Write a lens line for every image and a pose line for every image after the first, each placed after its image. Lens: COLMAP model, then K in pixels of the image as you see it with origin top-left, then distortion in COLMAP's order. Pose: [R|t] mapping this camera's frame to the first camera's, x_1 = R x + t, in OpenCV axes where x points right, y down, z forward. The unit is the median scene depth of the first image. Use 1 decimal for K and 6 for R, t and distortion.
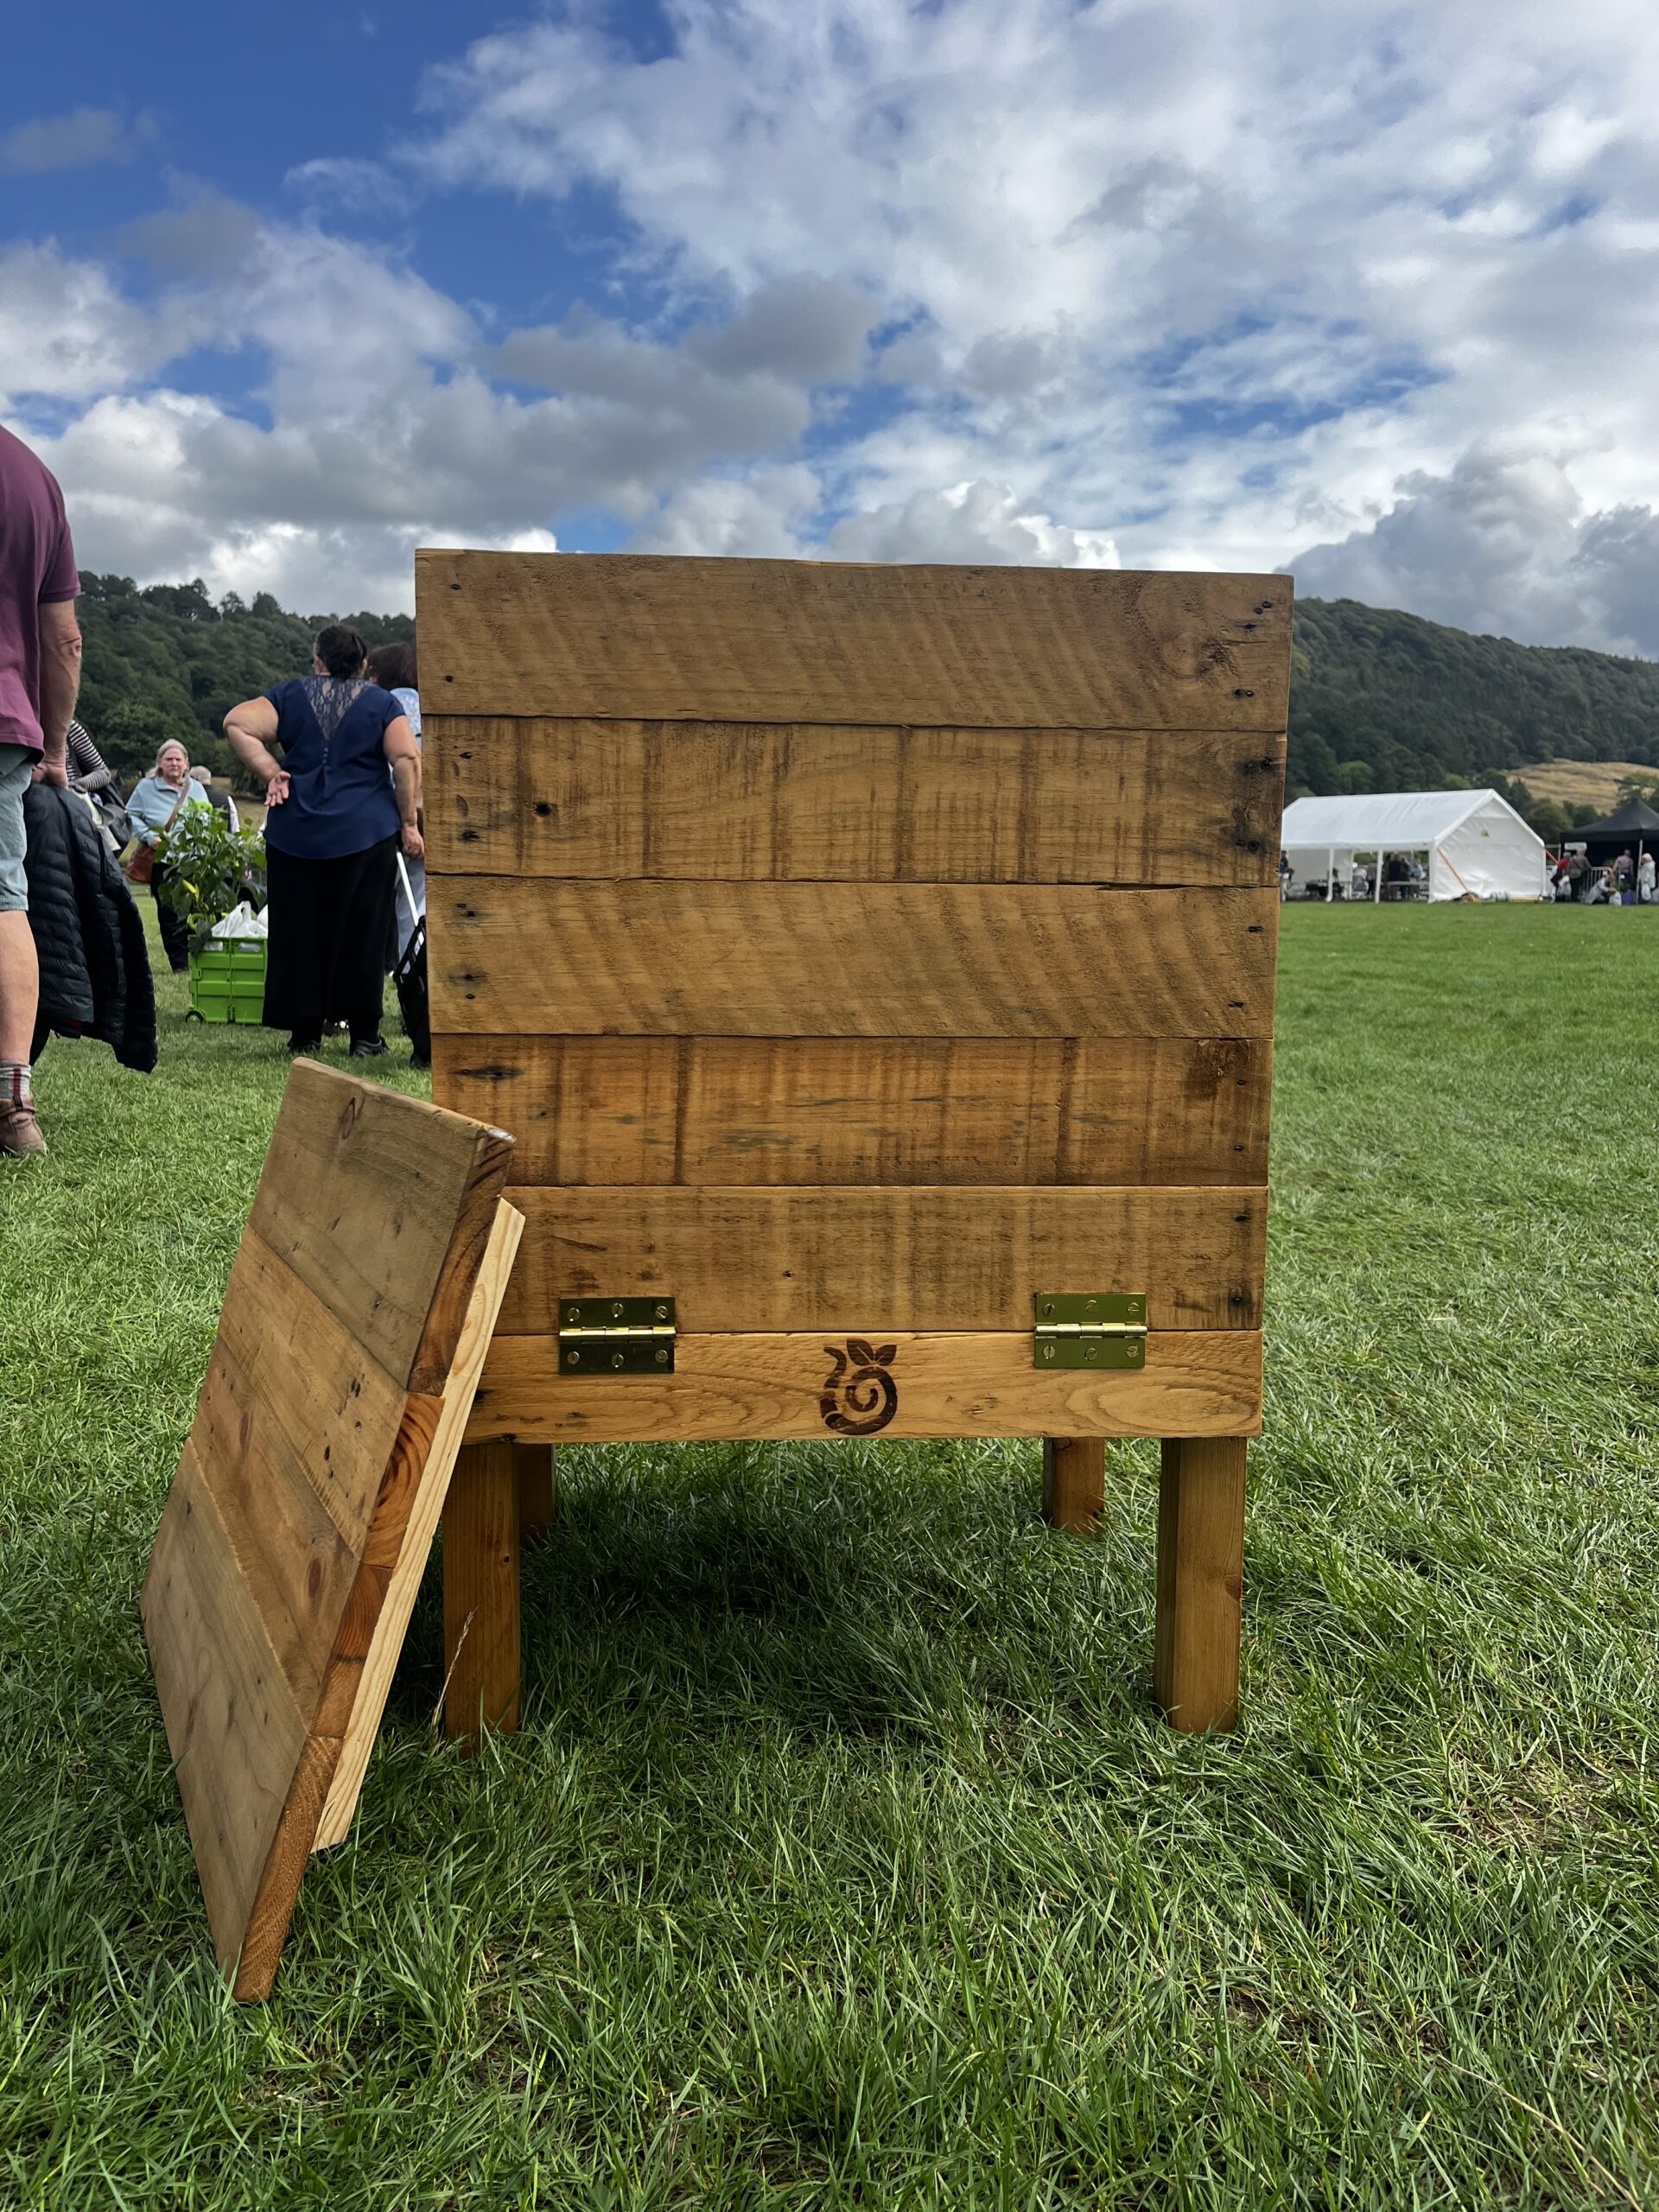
lens RADIAL K [[1682.0, 0, 827.8], [0, 1682.0, 1111.5], [0, 0, 1]] dist [0.013892, -0.024431]
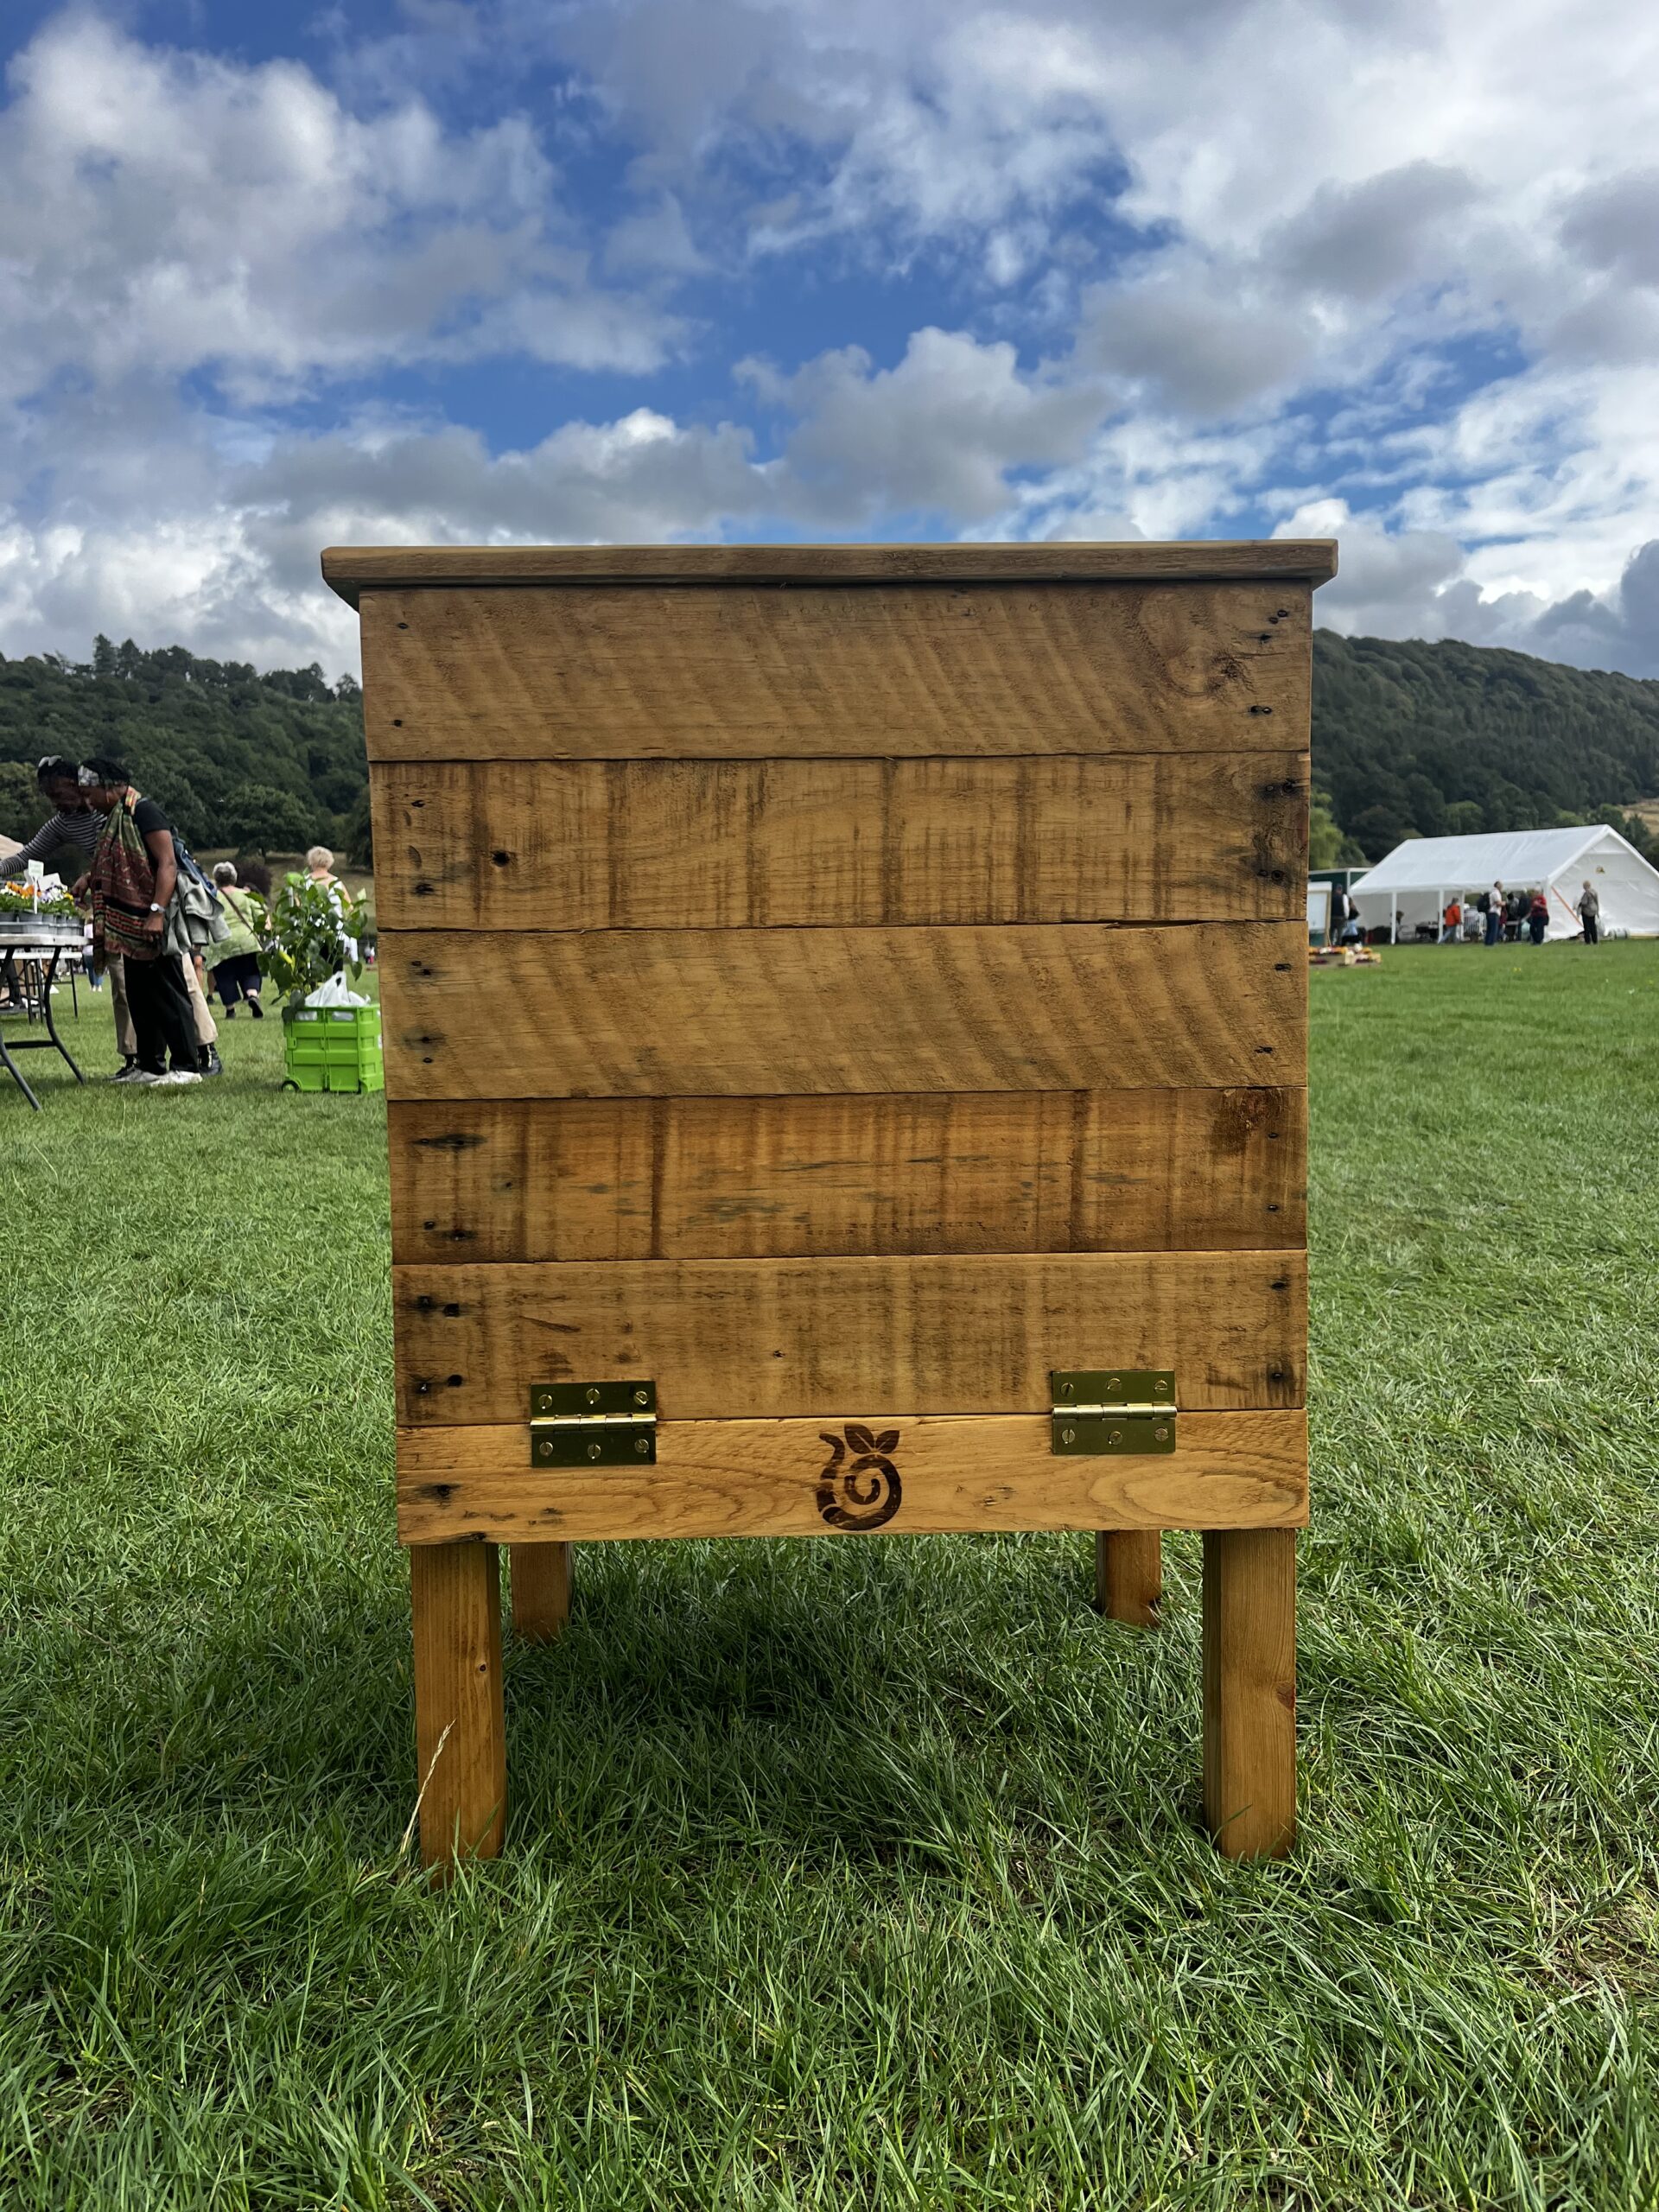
lens RADIAL K [[1682.0, 0, 835.3], [0, 1682.0, 1104.7], [0, 0, 1]] dist [0.013892, -0.024431]
pose [[0.998028, -0.021162, -0.059091, 0.063819], [0.018941, 0.999102, -0.037902, -0.003899], [0.059840, 0.036708, 0.997533, 0.079330]]
